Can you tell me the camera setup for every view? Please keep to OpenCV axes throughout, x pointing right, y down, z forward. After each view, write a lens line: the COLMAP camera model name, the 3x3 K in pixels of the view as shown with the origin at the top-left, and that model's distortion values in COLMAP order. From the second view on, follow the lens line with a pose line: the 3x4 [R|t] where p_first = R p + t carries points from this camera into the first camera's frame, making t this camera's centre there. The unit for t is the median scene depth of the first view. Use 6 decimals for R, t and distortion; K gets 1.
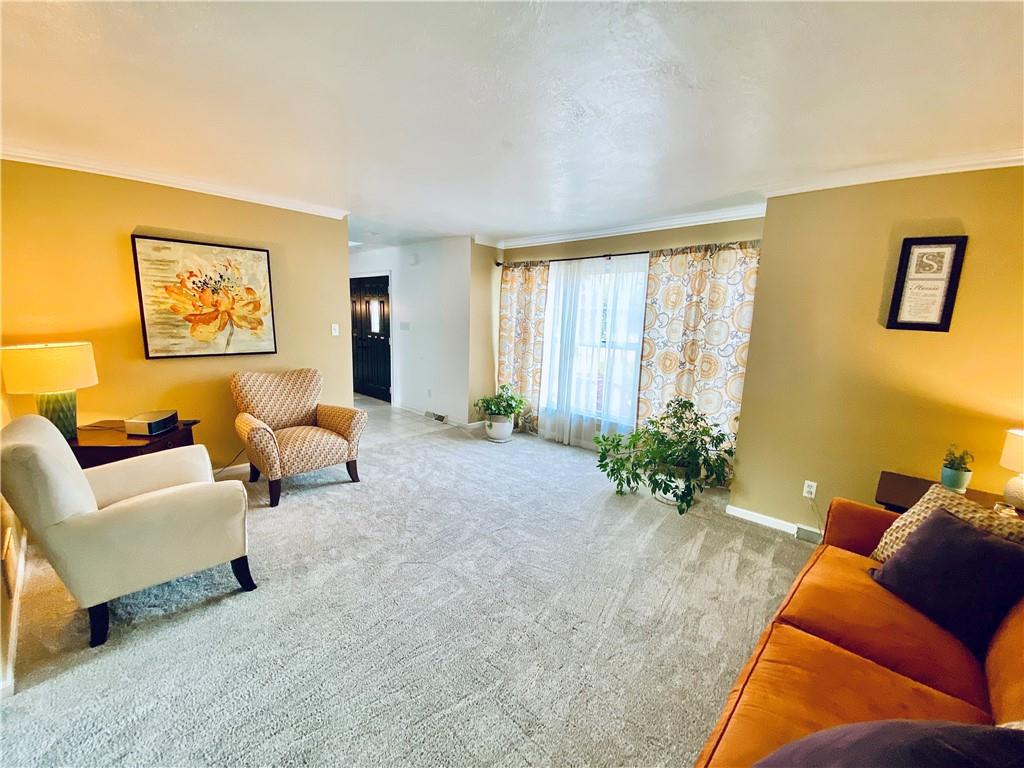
lens RADIAL K [[415.1, 0, 512.0], [0, 415.1, 384.0], [0, 0, 1]] dist [0.070238, -0.046286]
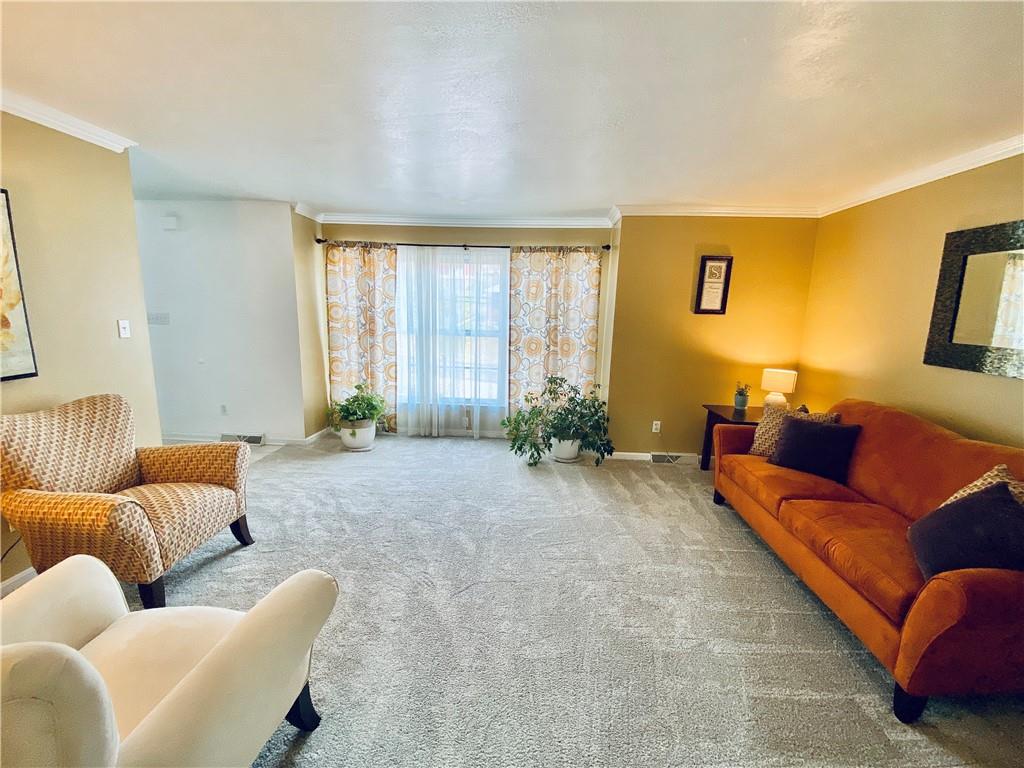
lens RADIAL K [[415.1, 0, 512.0], [0, 415.1, 384.0], [0, 0, 1]] dist [0.070238, -0.046286]
pose [[0.765442, -0.123668, 0.631510, -0.410182], [0.102734, 0.992257, 0.069791, -0.033881], [-0.635251, 0.011457, 0.772220, 0.155970]]
